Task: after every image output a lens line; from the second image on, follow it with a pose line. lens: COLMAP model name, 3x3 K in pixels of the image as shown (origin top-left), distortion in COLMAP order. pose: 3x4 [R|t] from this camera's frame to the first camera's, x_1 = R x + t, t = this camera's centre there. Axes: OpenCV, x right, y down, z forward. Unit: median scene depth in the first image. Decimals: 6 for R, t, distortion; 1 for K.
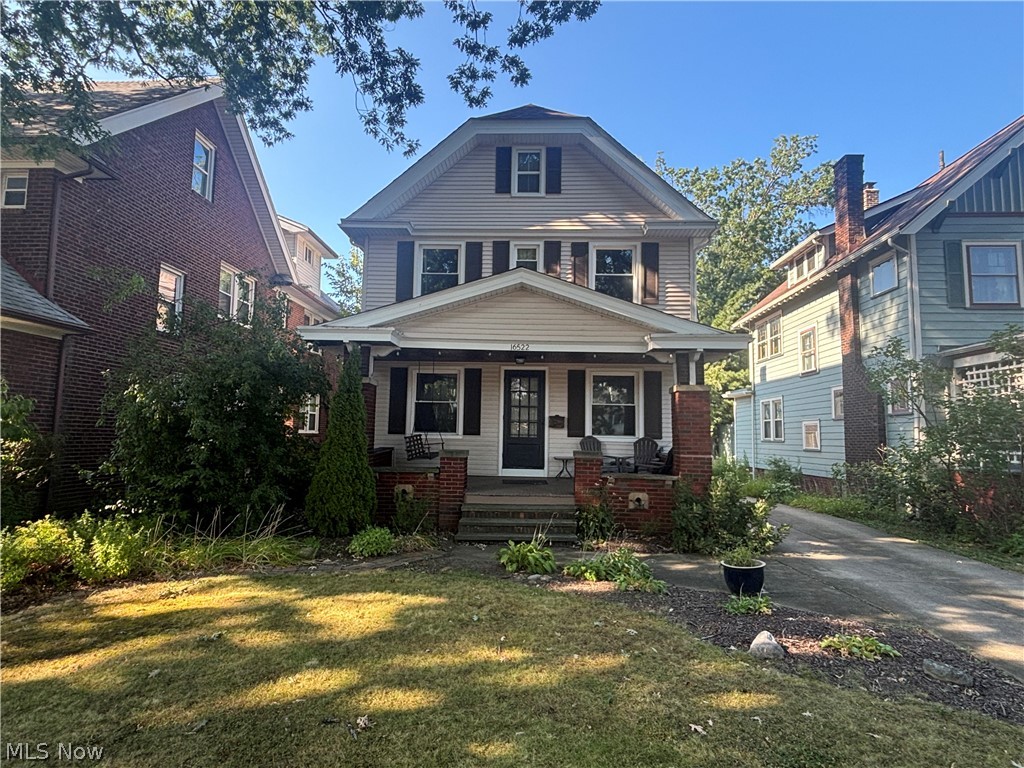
lens RADIAL K [[571.5, 0, 504.6], [0, 571.5, 381.9], [0, 0, 1]] dist [0.051004, -0.033127]
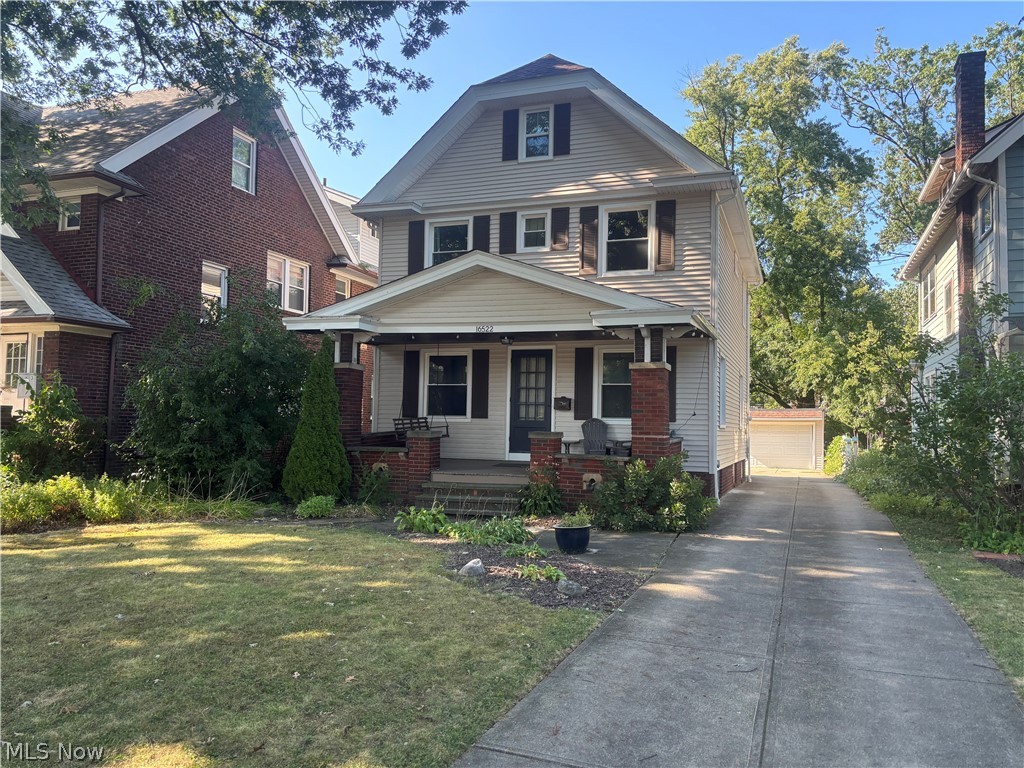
lens RADIAL K [[767.3, 0, 512.0], [0, 767.3, 384.0], [0, 0, 1]] dist [0.066072, -0.003529]
pose [[0.955104, -0.017863, -0.295732, 0.376815], [0.027515, 0.999215, 0.028508, -0.000542], [0.294990, -0.035366, 0.954846, -0.218253]]
